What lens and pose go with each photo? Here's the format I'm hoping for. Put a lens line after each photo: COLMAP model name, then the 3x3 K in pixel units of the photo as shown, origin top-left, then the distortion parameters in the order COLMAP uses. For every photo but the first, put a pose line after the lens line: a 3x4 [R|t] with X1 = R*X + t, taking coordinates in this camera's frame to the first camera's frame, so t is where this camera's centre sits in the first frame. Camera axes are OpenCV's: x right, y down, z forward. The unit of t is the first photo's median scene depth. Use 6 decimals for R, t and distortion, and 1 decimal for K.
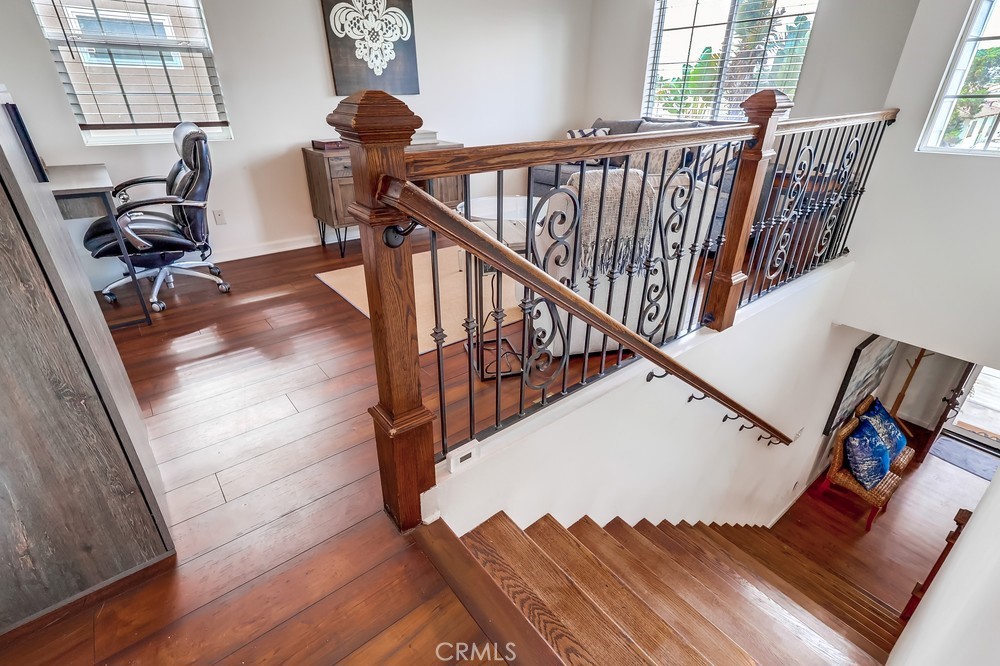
lens RADIAL K [[481.4, 0, 500.5], [0, 481.4, 330.2], [0, 0, 1]] dist [0.023142, -0.000839]
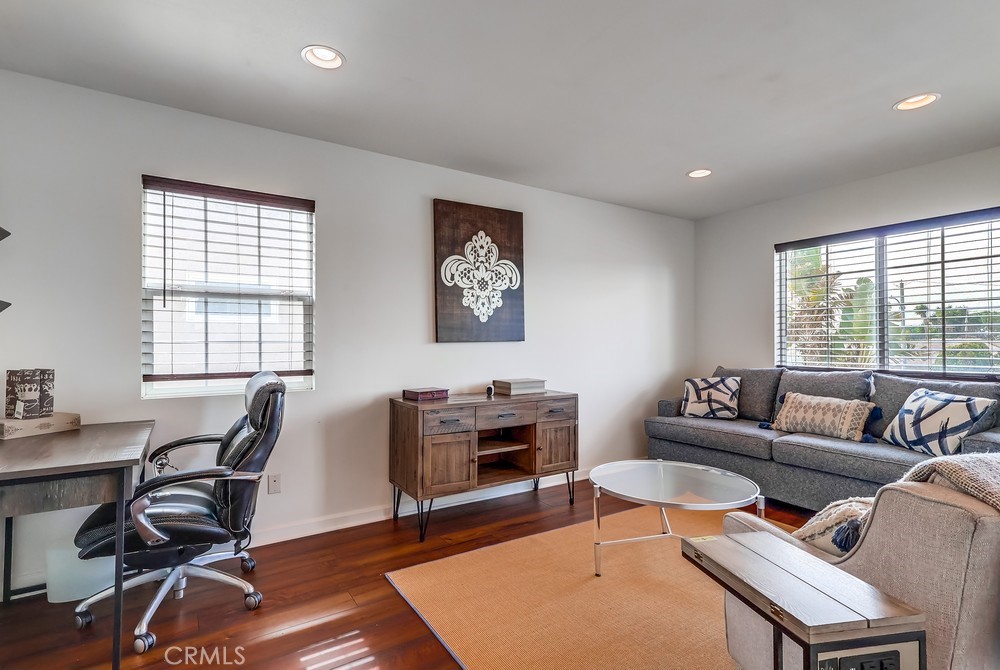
lens RADIAL K [[481.4, 0, 497.2], [0, 481.4, 338.4], [0, 0, 1]] dist [0.023142, -0.000839]
pose [[0.995832, -0.004391, -0.091105, -0.163364], [-0.037537, 0.890600, -0.453236, -0.108480], [0.083128, 0.454766, 0.886723, 0.255715]]
